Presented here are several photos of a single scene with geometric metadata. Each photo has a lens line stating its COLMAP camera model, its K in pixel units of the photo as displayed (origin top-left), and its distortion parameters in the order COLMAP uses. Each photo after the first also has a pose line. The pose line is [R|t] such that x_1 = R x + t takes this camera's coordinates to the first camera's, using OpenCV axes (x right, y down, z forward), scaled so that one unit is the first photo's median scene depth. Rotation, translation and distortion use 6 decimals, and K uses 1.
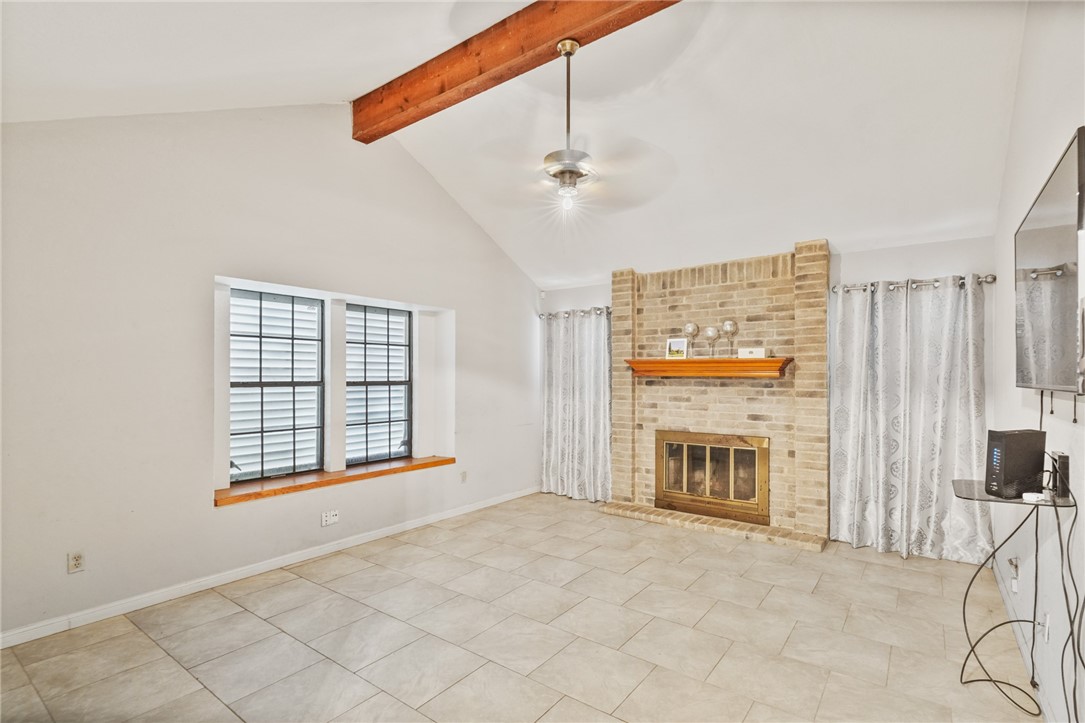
lens RADIAL K [[516.8, 0, 547.6], [0, 516.8, 368.9], [0, 0, 1]] dist [-0.014935, 0.001323]
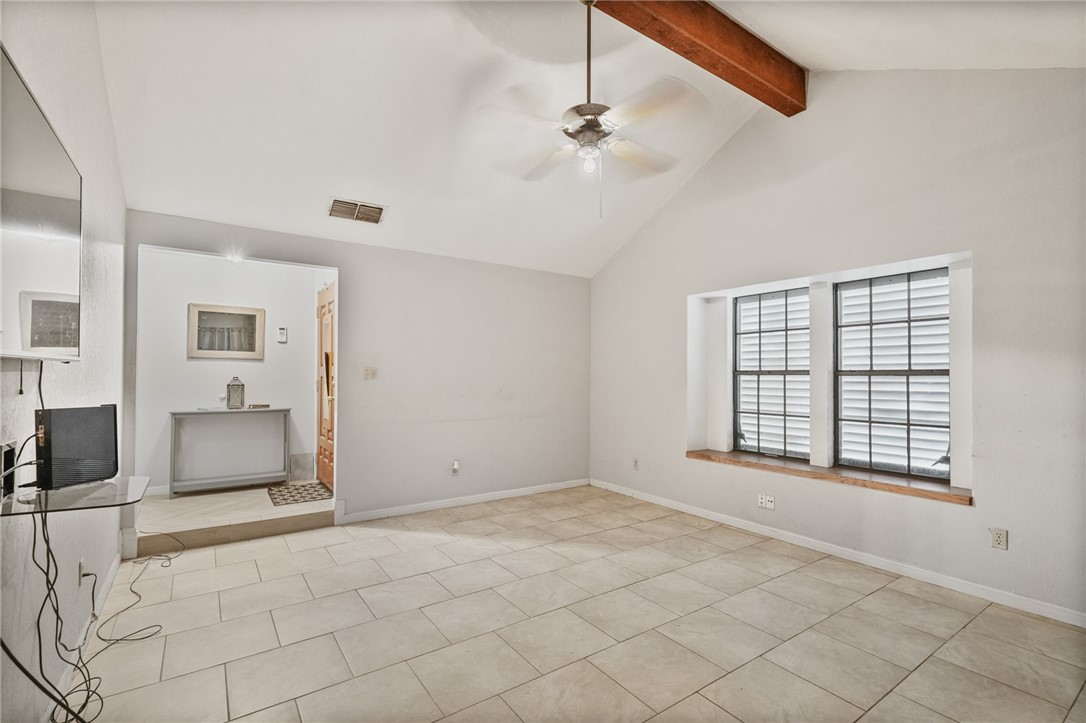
lens RADIAL K [[495.2, 0, 550.9], [0, 495.2, 366.2], [0, 0, 1]] dist [0.003520, -0.000529]
pose [[-0.323845, -0.005849, -0.946092, 0.689260], [0.022184, 0.999659, -0.013774, 0.020862], [0.945850, -0.025448, -0.323605, 0.952789]]
